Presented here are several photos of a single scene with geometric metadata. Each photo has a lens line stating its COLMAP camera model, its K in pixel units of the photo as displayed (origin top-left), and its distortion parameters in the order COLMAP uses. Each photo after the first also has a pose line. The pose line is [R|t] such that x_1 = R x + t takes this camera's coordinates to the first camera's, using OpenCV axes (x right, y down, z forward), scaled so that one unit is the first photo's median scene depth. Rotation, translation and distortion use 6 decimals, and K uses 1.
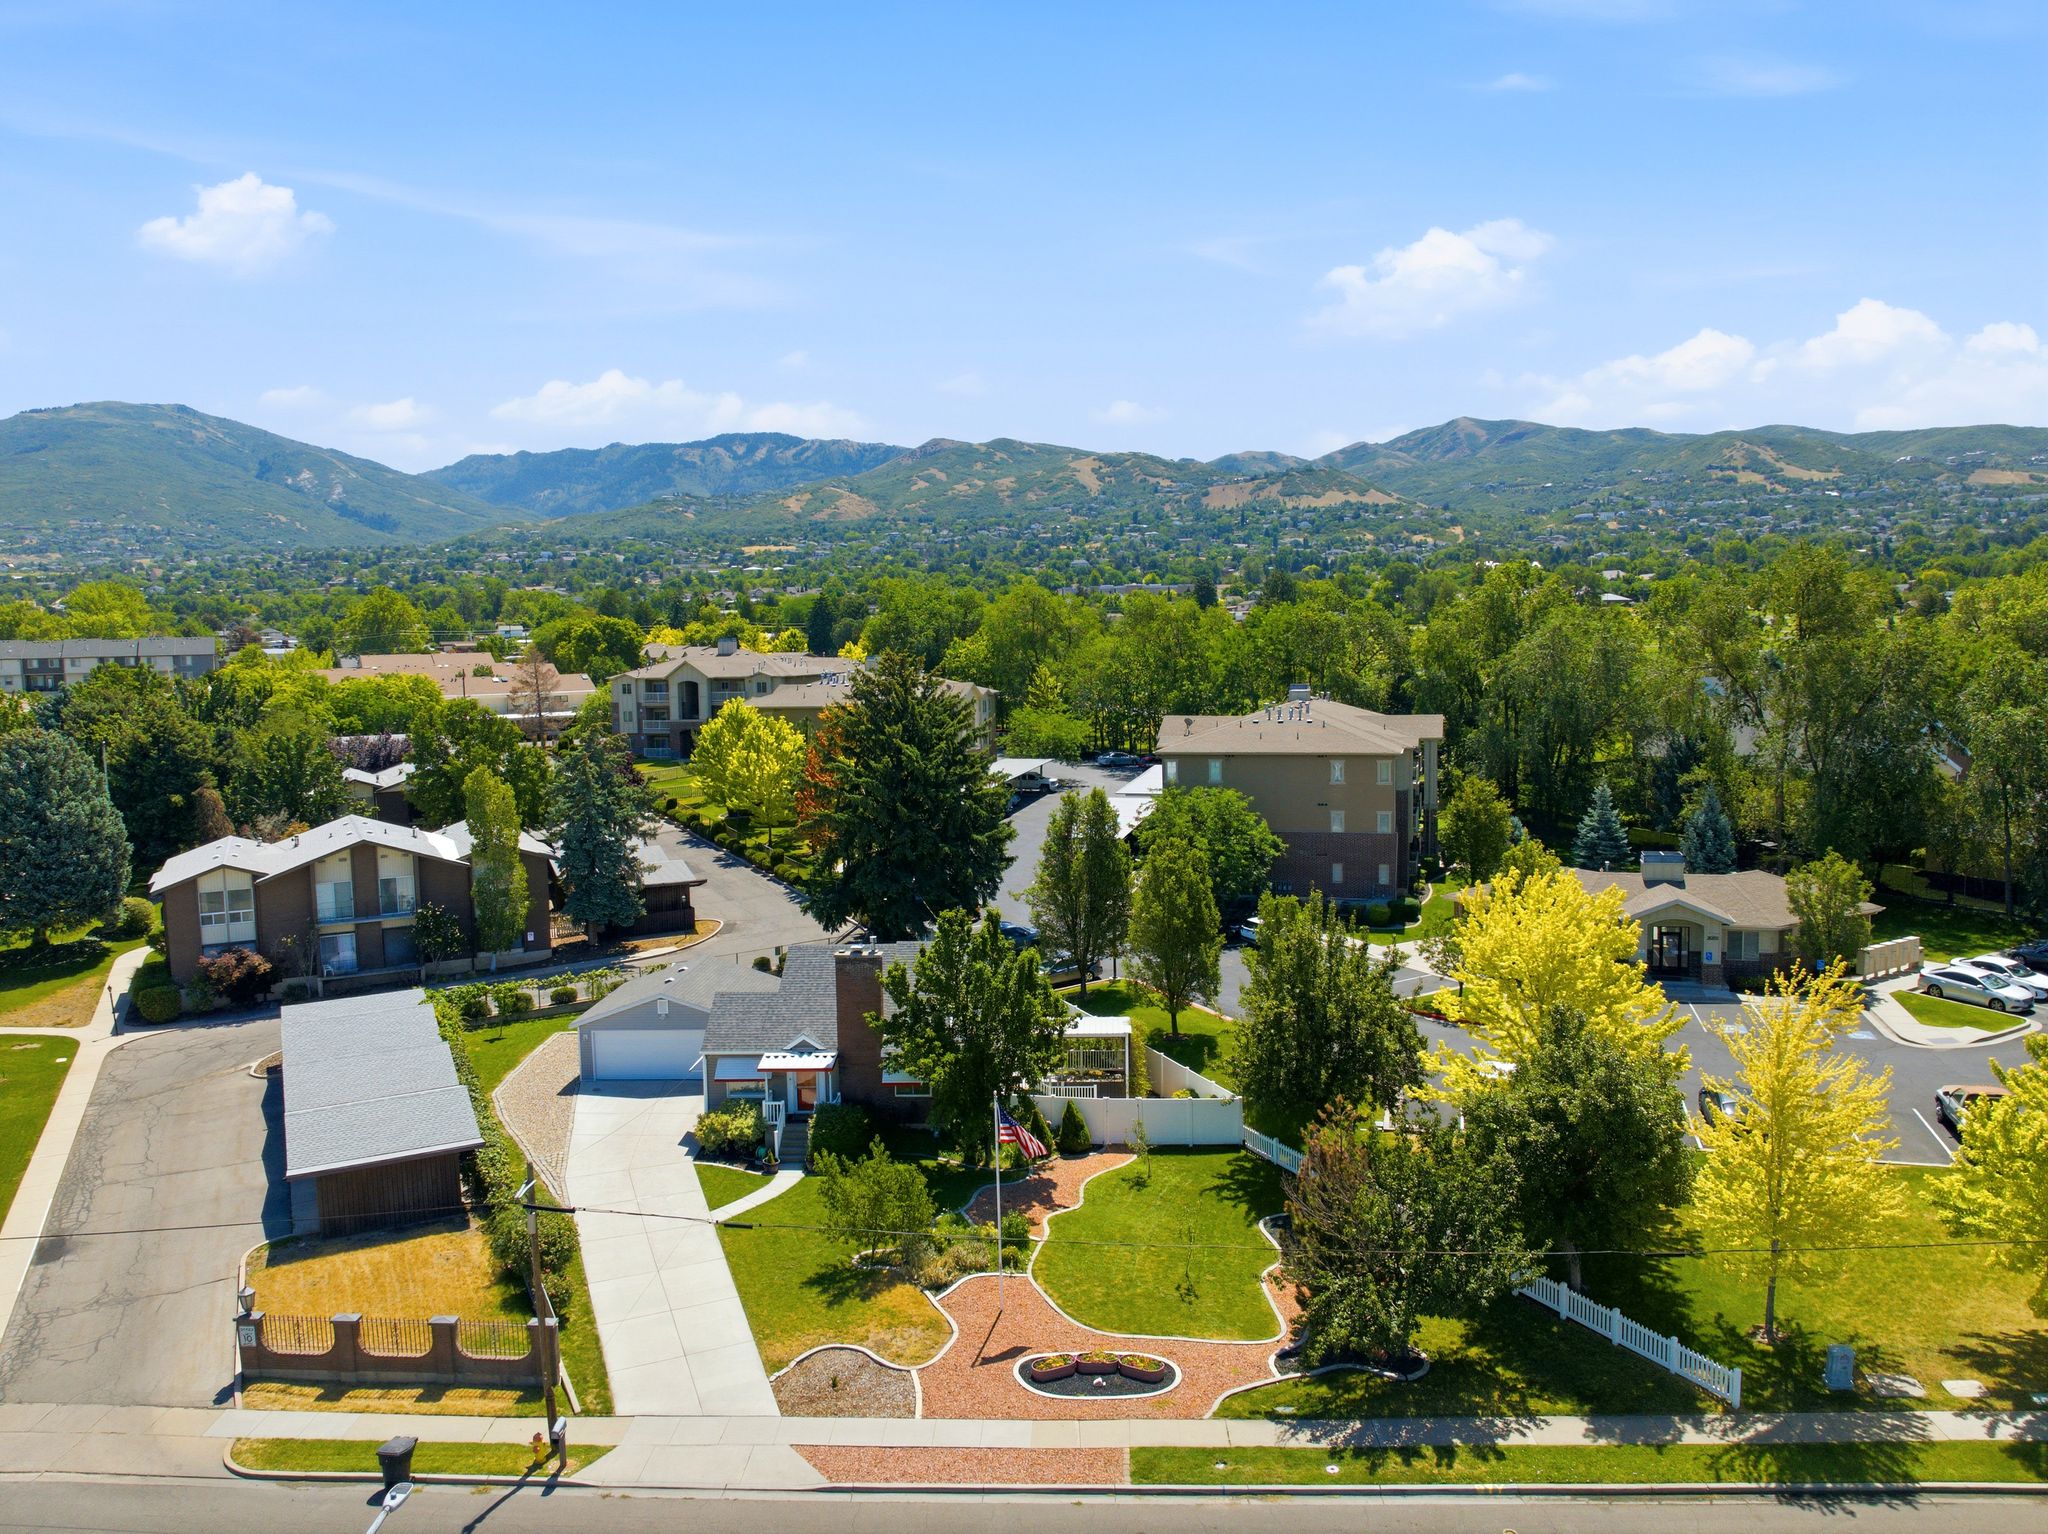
lens RADIAL K [[1427.6, 0, 1033.6], [0, 1427.6, 776.1], [0, 0, 1]] dist [-0.041742, 0.007682]
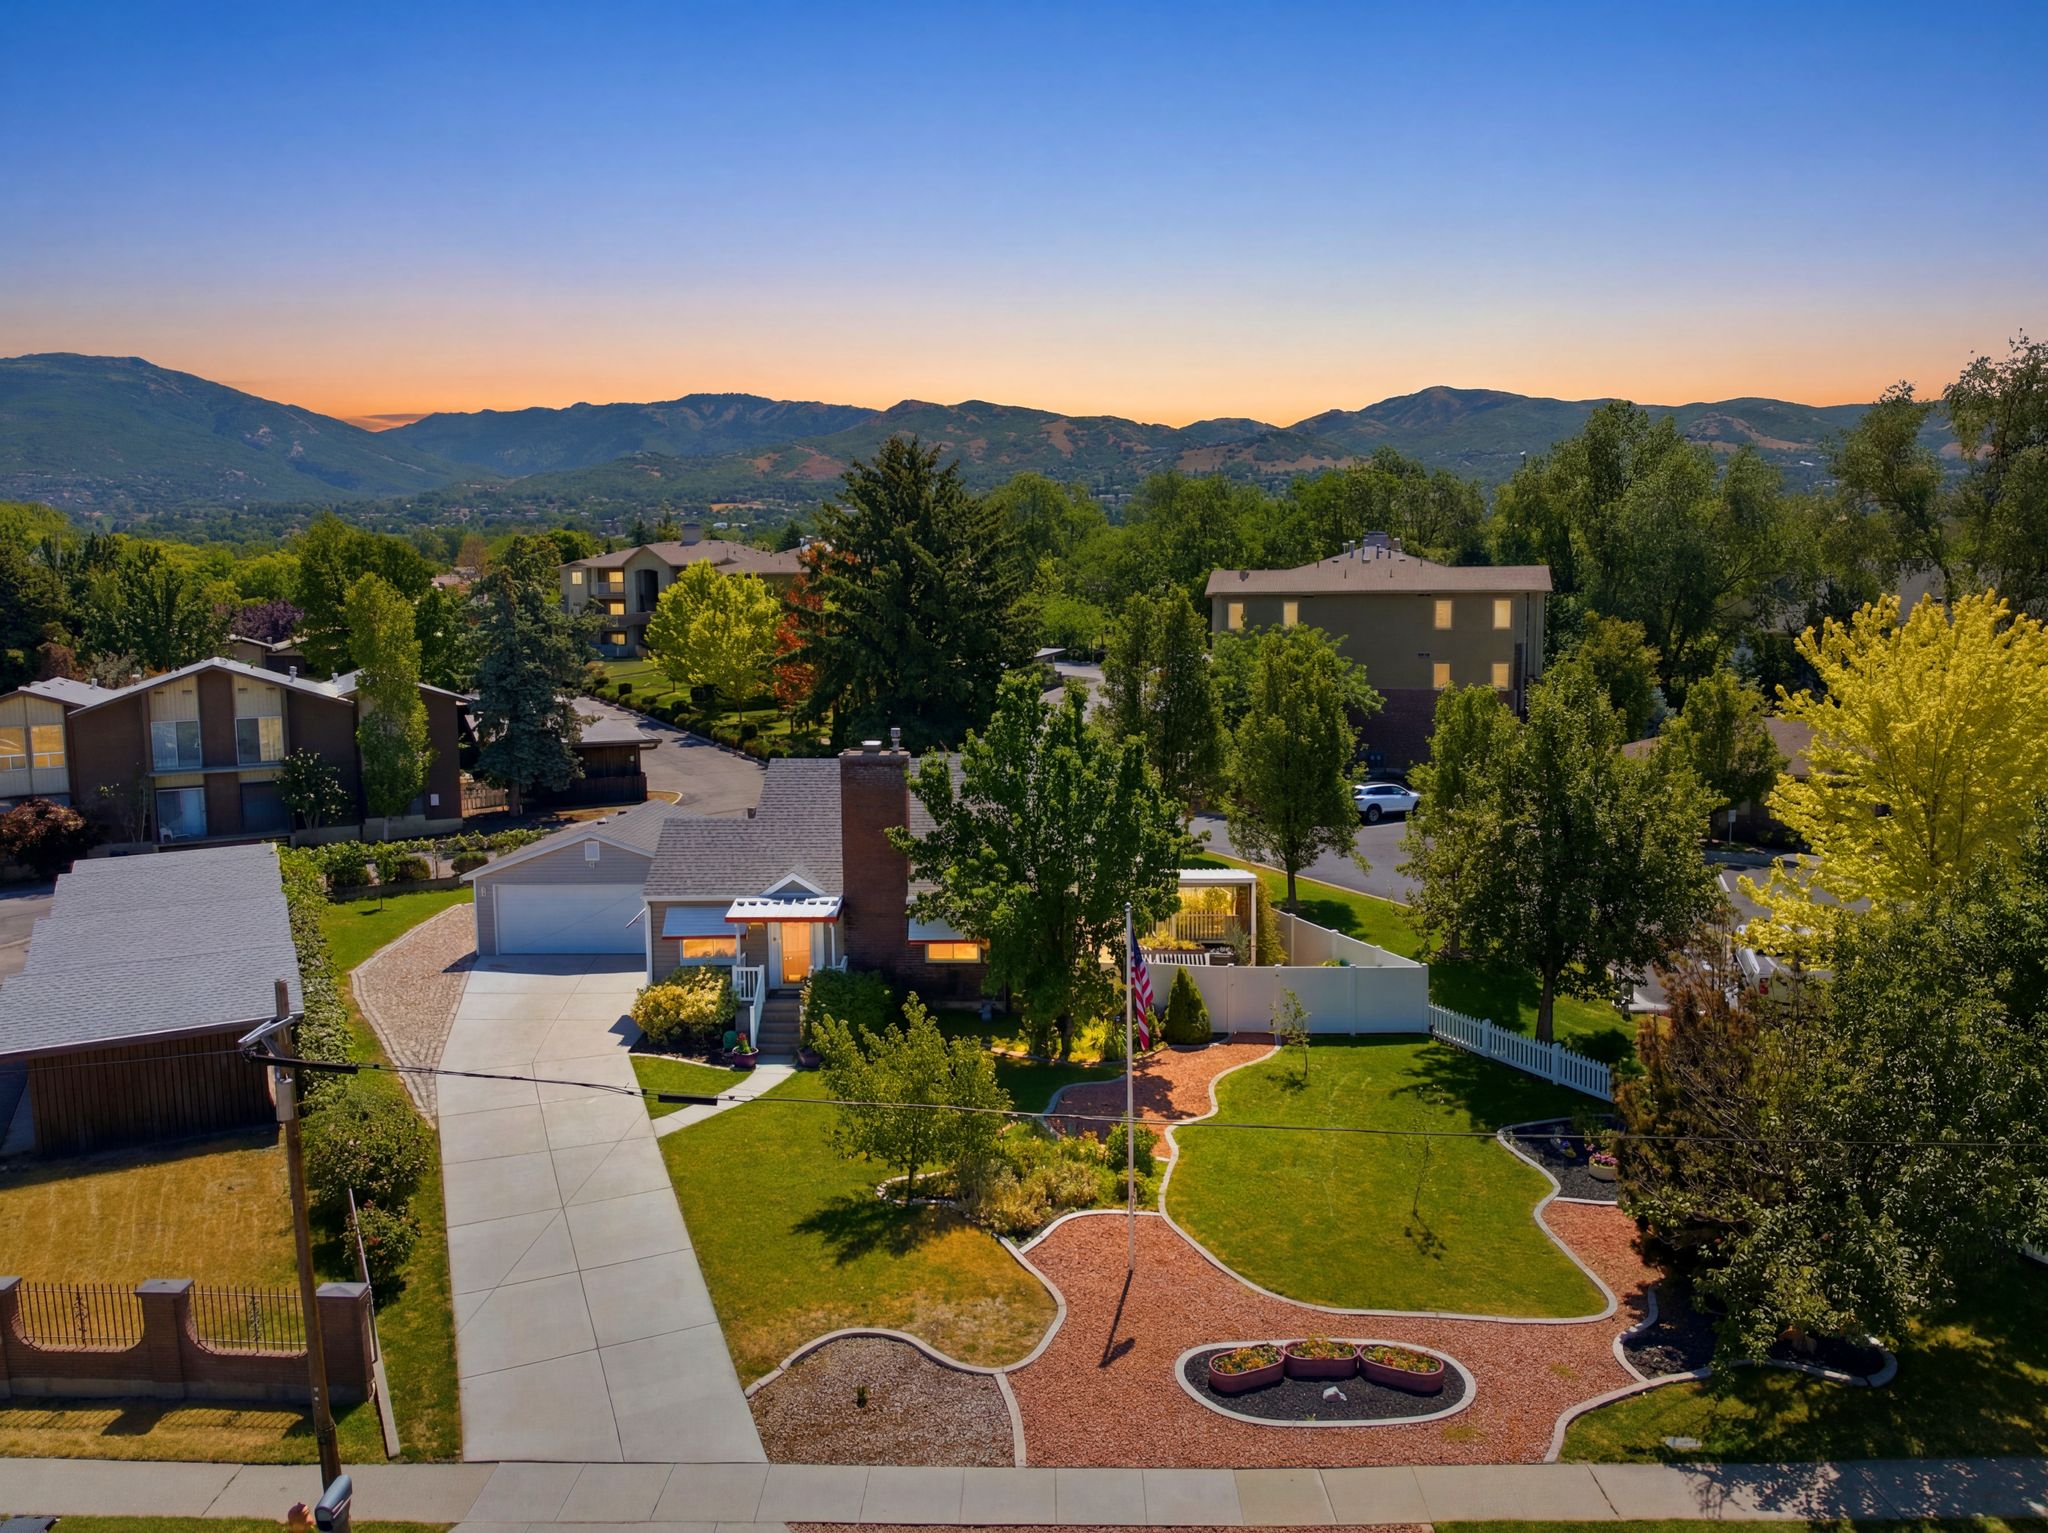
lens RADIAL K [[1427.6, 0, 1033.6], [0, 1427.6, 775.6], [0, 0, 1]] dist [-0.041742, 0.007682]
pose [[0.999734, 0.006536, 0.022114, -0.062206], [-0.007024, 0.999732, 0.022042, 0.121476], [-0.021964, -0.022191, 0.999512, 0.318606]]
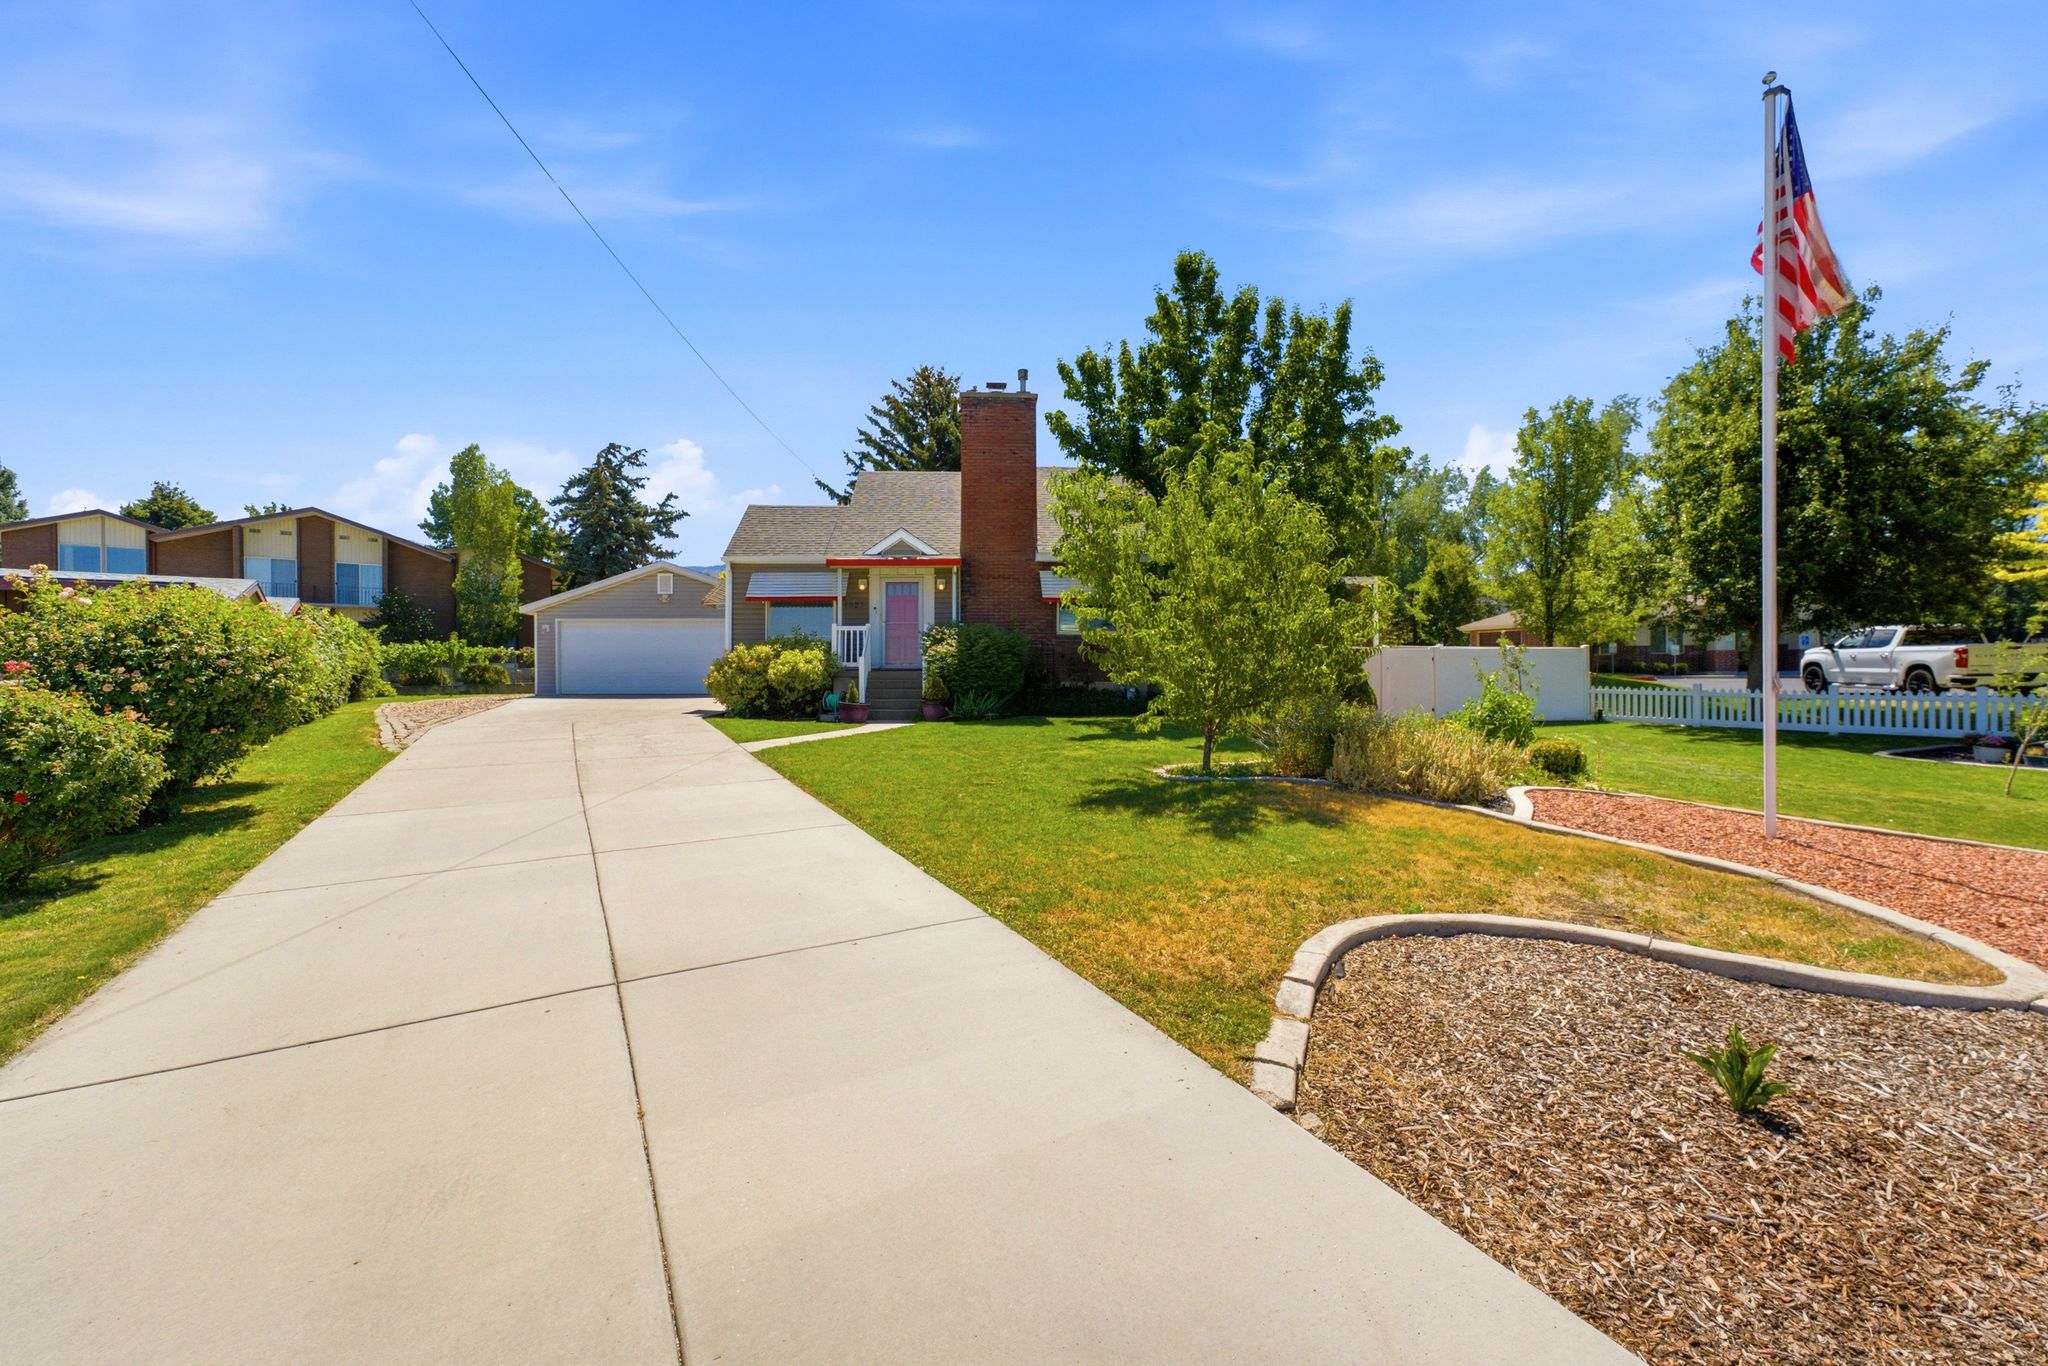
lens RADIAL K [[835.9, 0, 1013.8], [0, 835.9, 699.2], [0, 0, 1]] dist [-0.031854, 0.023011]
pose [[0.993473, 0.007730, 0.113806, -0.156942], [0.001485, 0.996740, -0.080667, 0.286671], [-0.114058, 0.080310, 0.990223, 0.668674]]
